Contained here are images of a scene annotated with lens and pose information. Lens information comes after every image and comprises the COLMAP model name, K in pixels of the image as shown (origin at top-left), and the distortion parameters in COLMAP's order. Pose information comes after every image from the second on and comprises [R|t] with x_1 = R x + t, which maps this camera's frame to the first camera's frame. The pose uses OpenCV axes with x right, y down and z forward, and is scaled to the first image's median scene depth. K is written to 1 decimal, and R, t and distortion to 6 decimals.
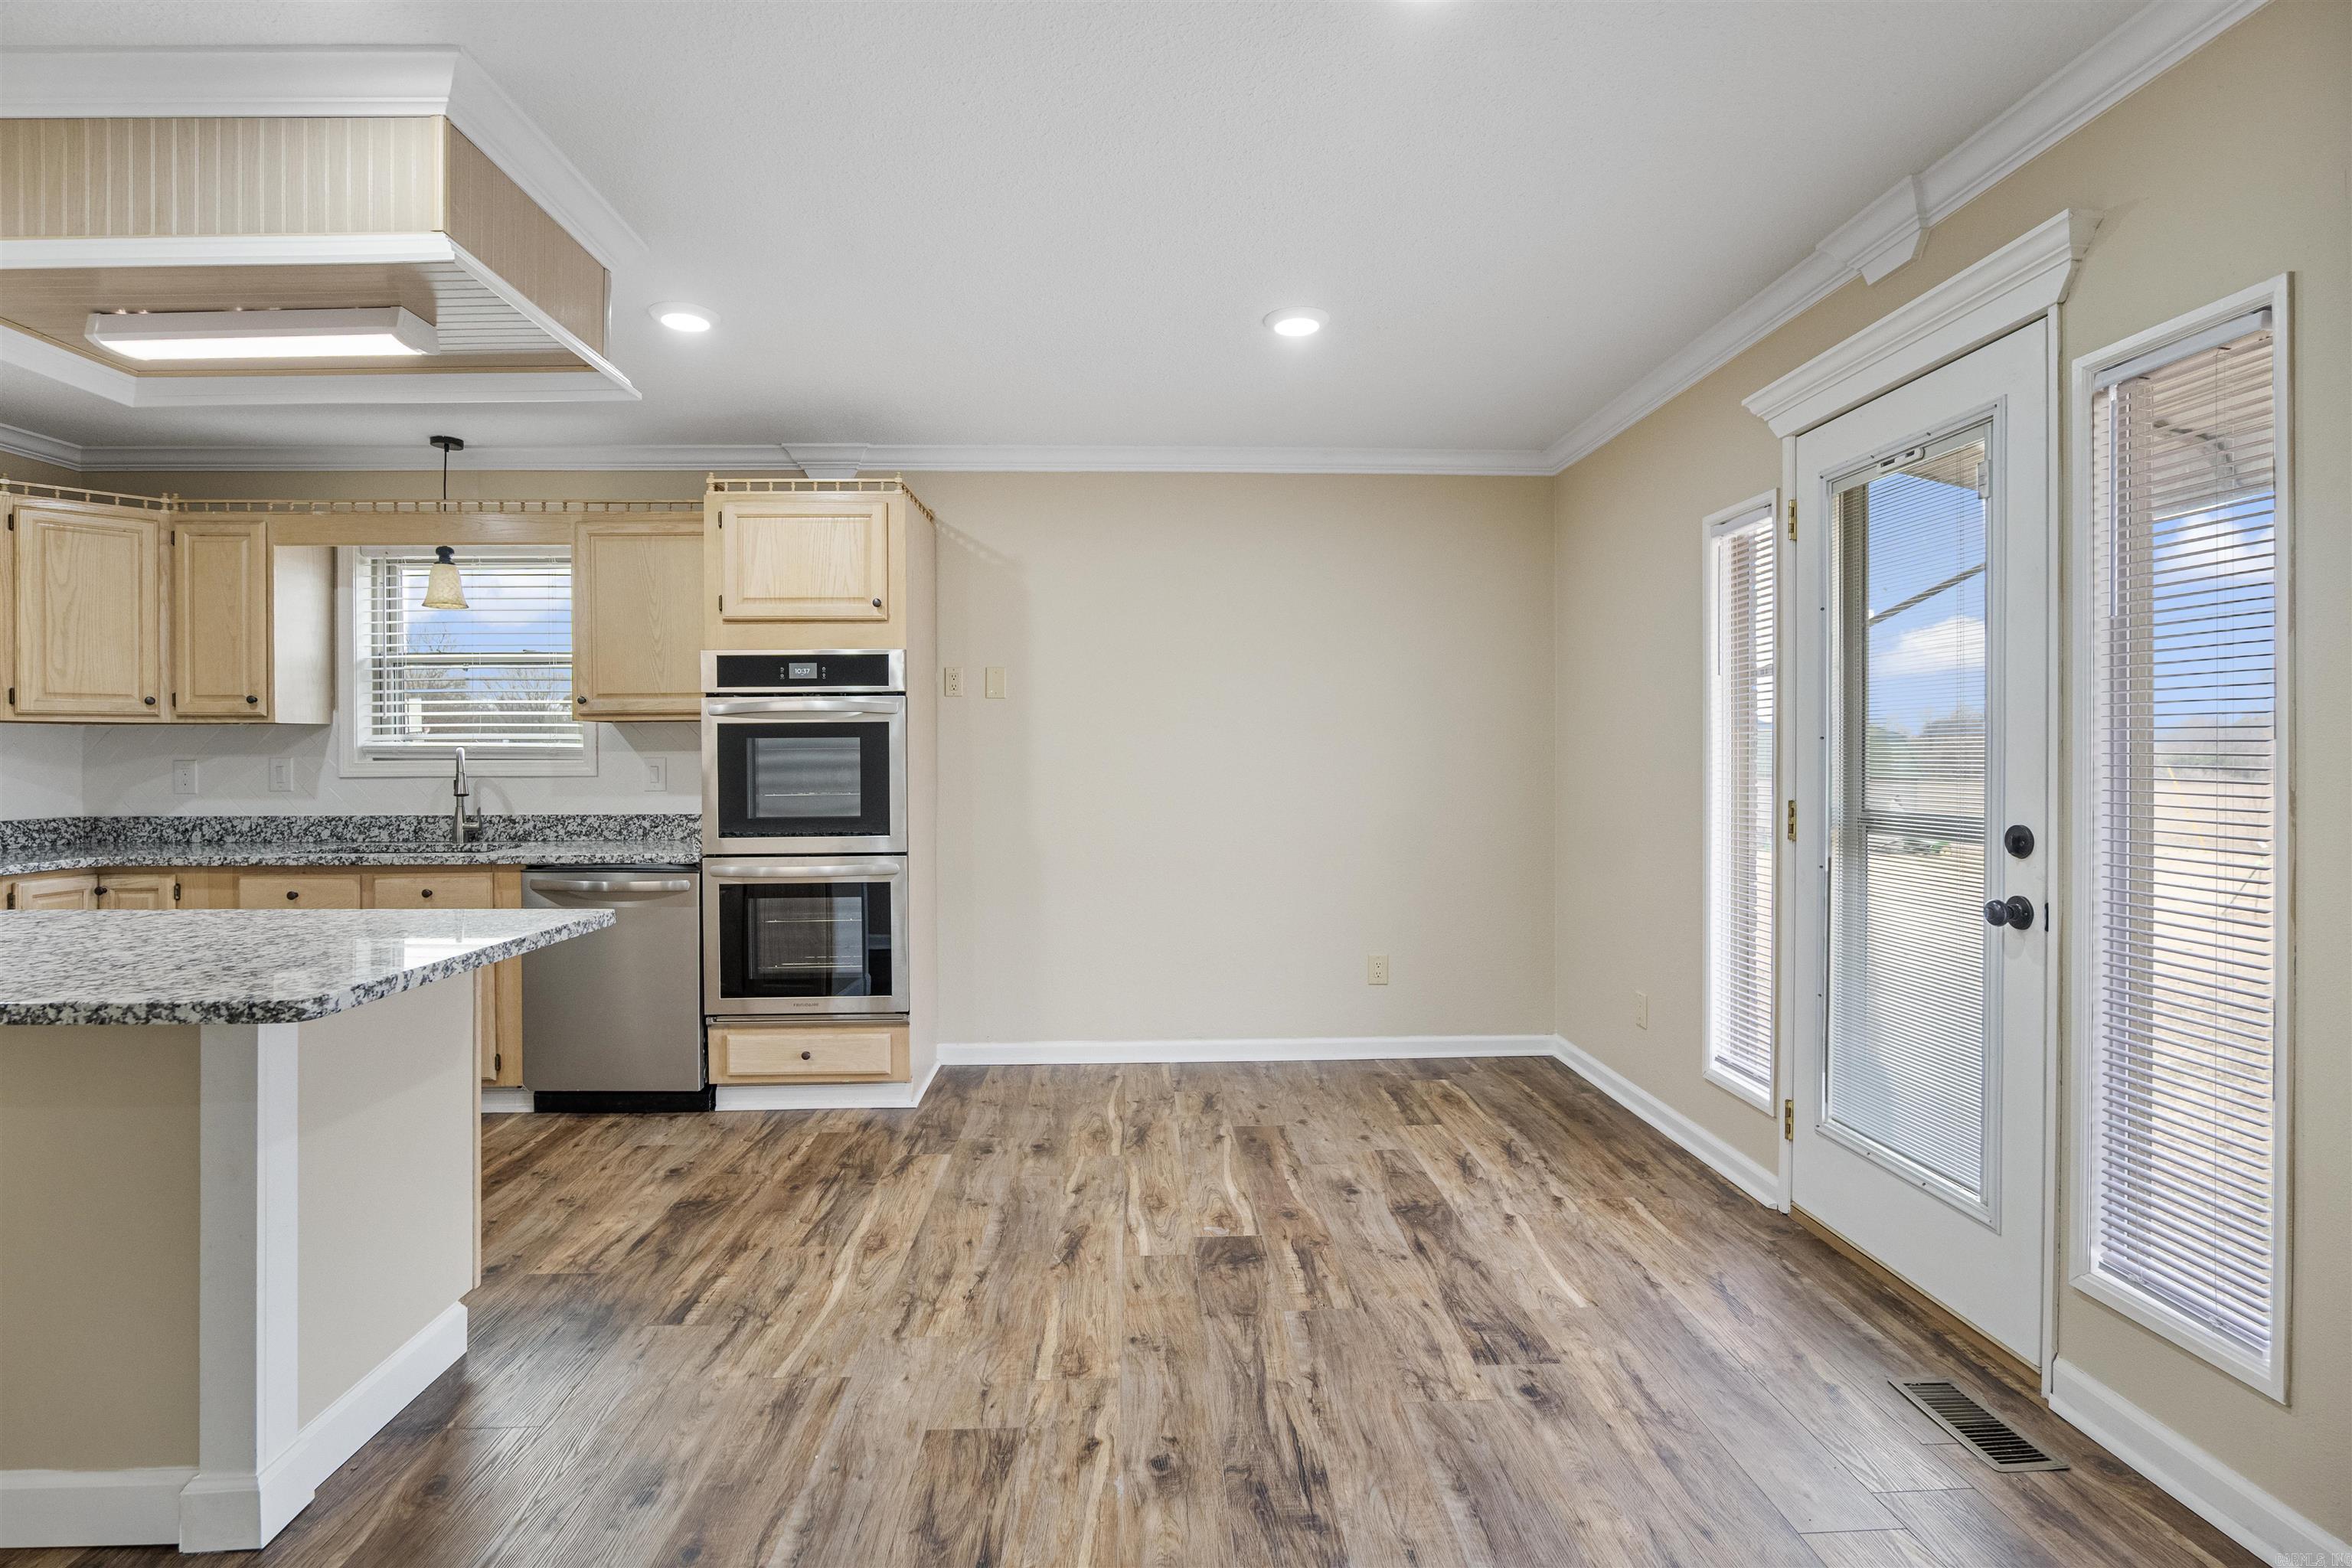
lens RADIAL K [[1102.6, 0, 1172.8], [0, 1102.6, 757.9], [0, 0, 1]] dist [-0.023233, 0.006448]
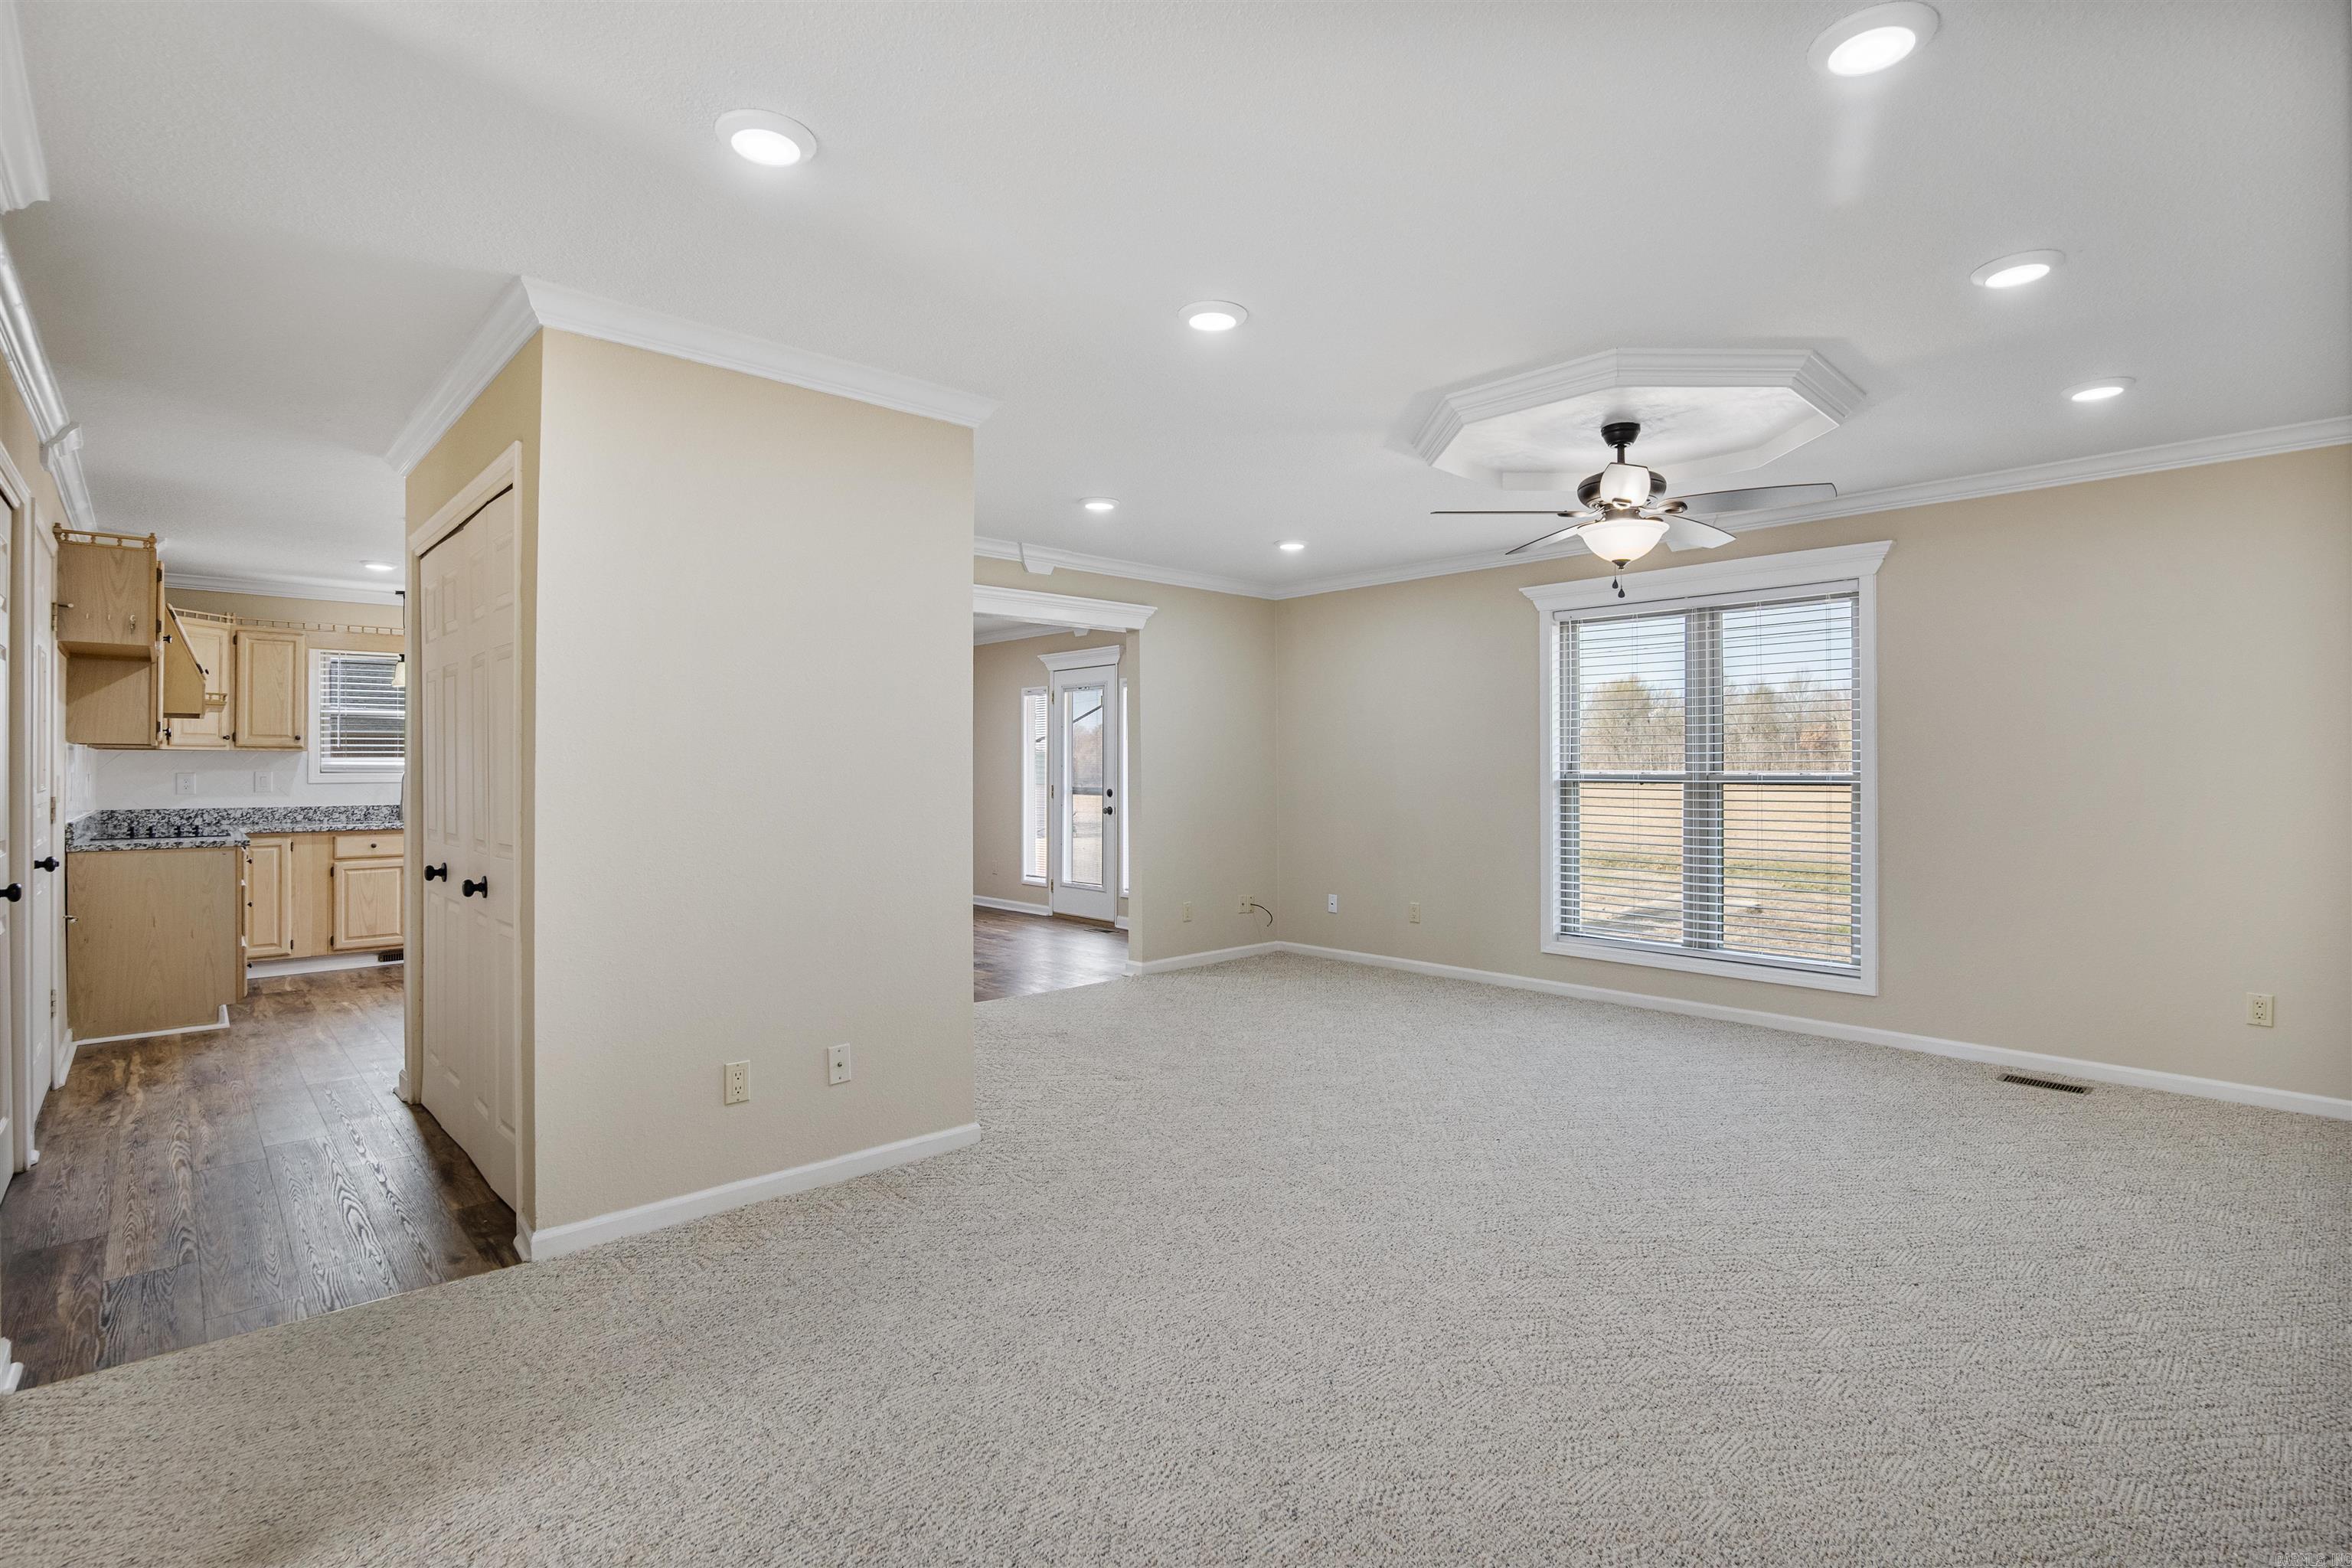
lens RADIAL K [[1102.6, 0, 1163.4], [0, 1102.6, 775.0], [0, 0, 1]] dist [-0.023233, 0.006448]
pose [[0.762008, -0.000461, 0.647567, -0.967526], [-0.001046, 0.999998, 0.001943, 0.000998], [-0.647566, -0.002158, 0.762006, -1.264169]]
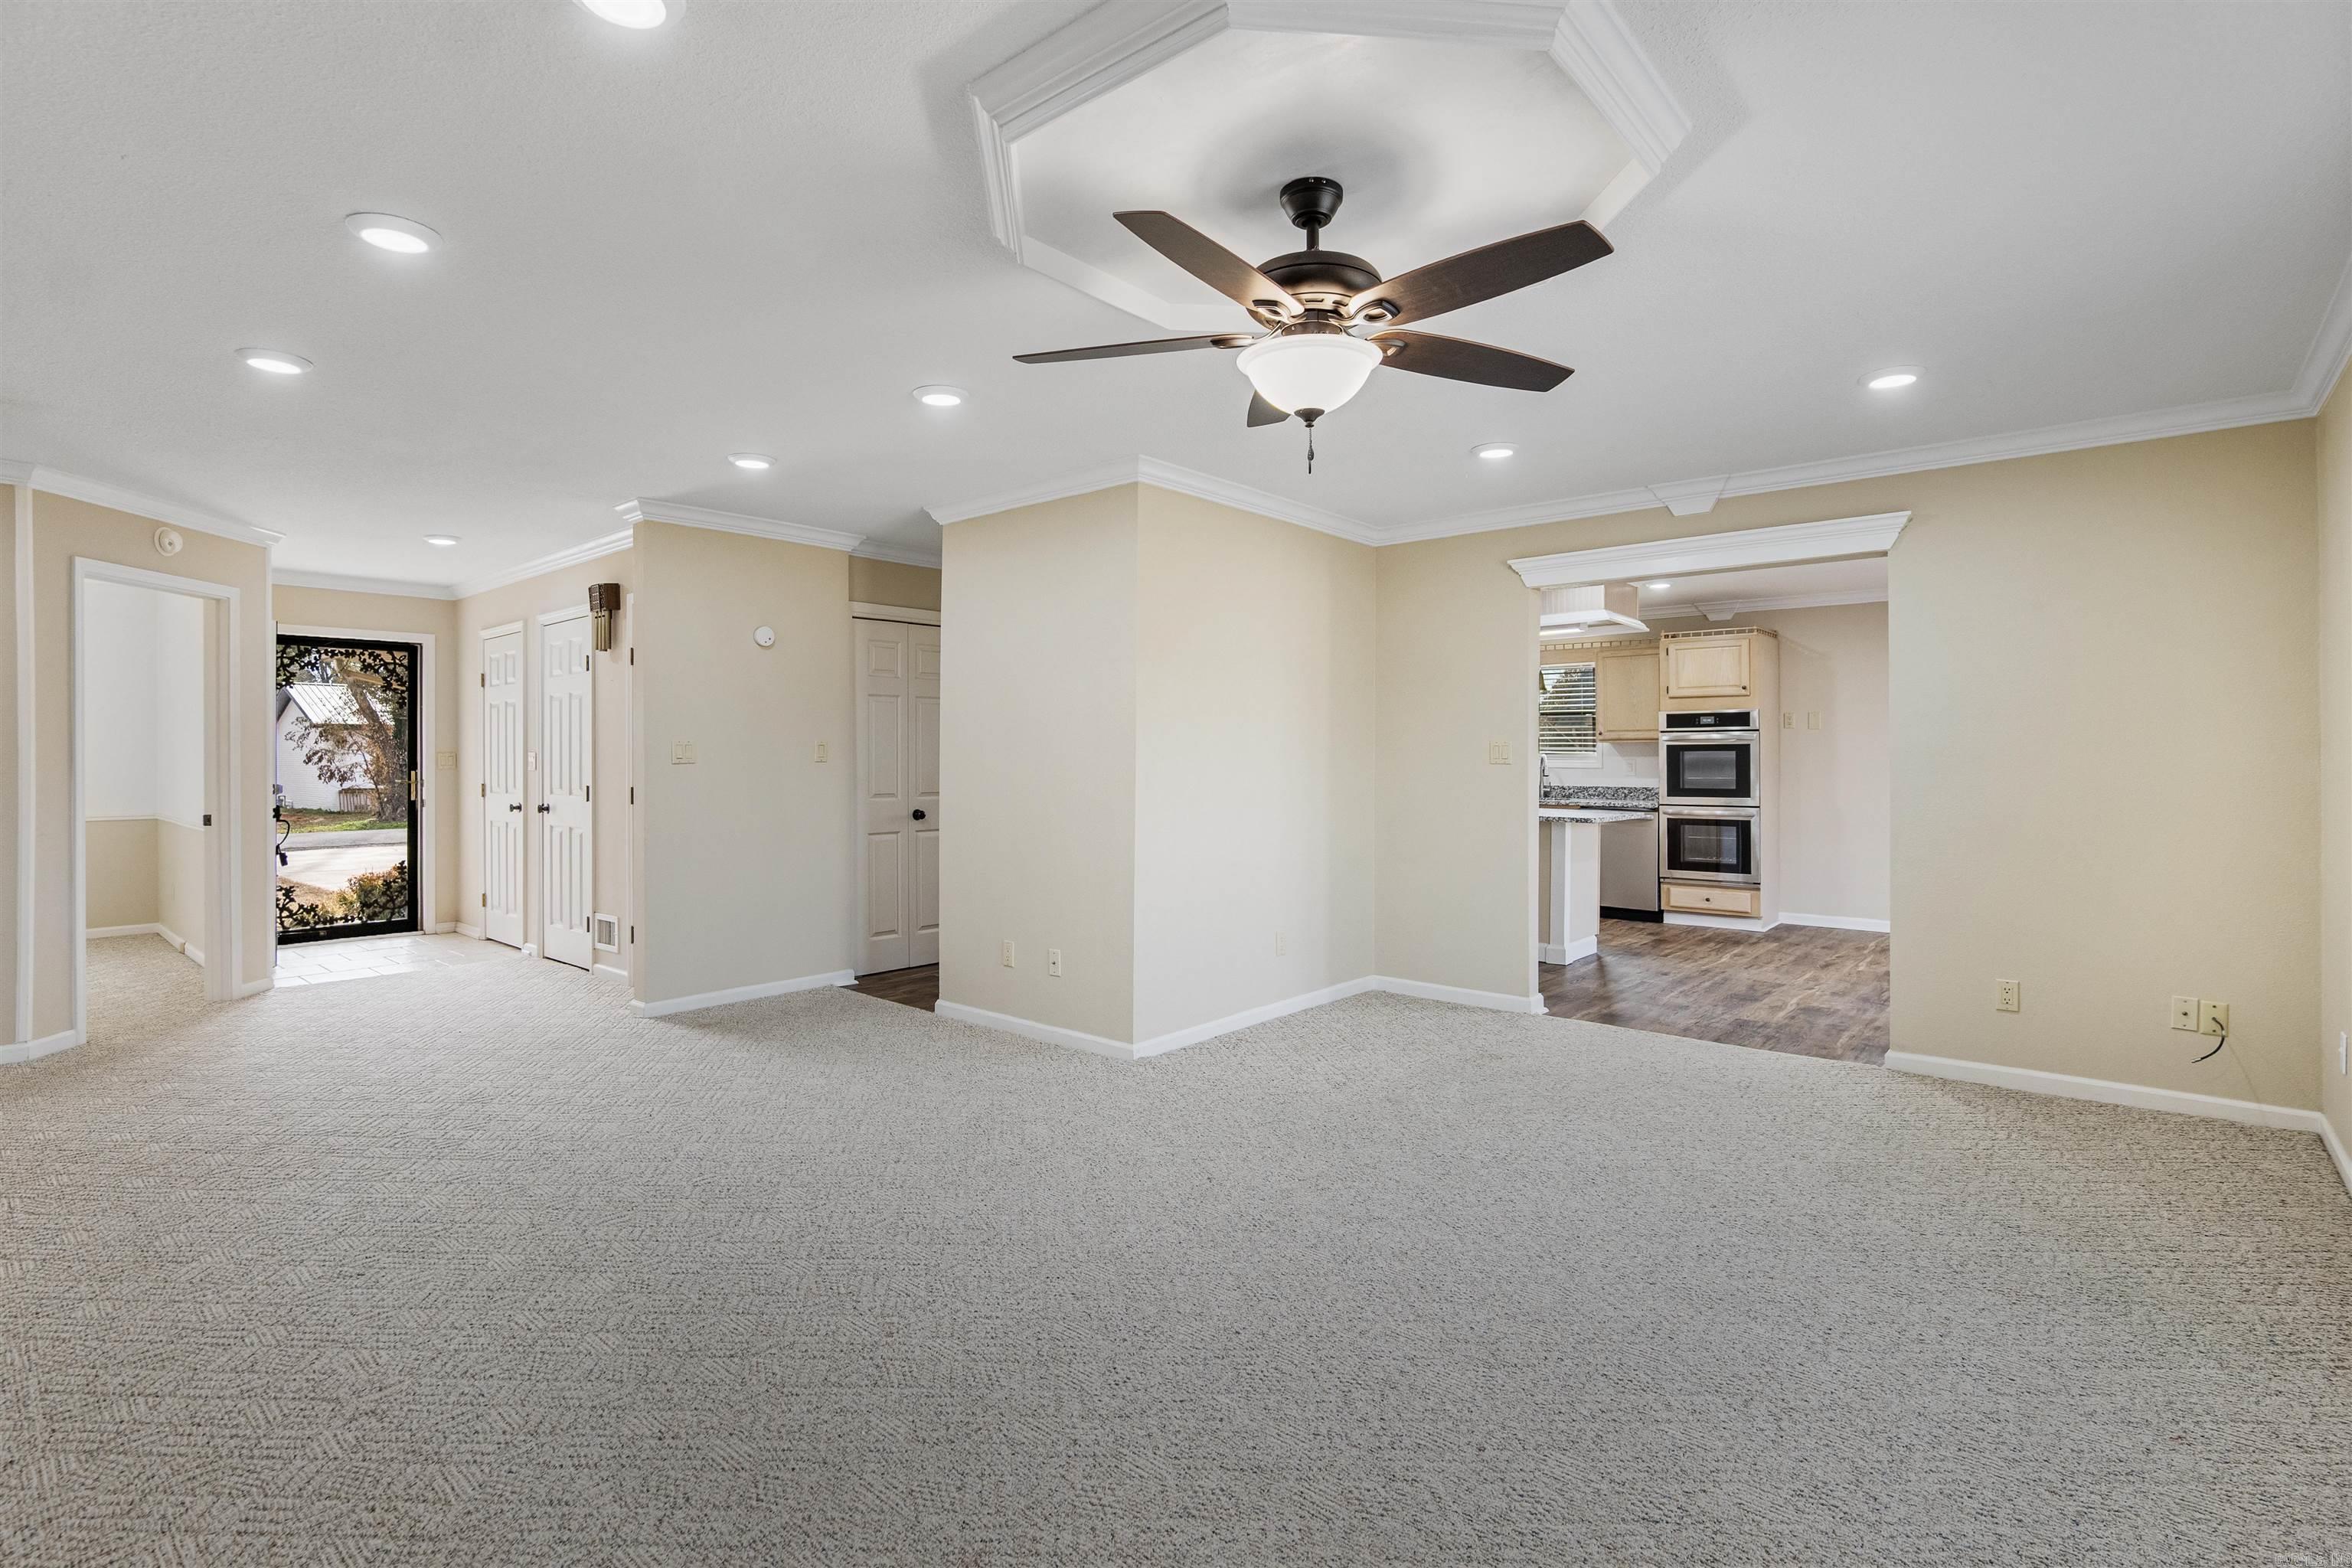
lens RADIAL K [[1102.6, 0, 1191.3], [0, 1102.6, 748.4], [0, 0, 1]] dist [-0.023233, 0.006448]
pose [[0.733883, 0.000155, -0.679276, 0.378447], [-0.005773, 0.999965, -0.006008, -0.005009], [0.679251, 0.008331, 0.733858, -1.253147]]
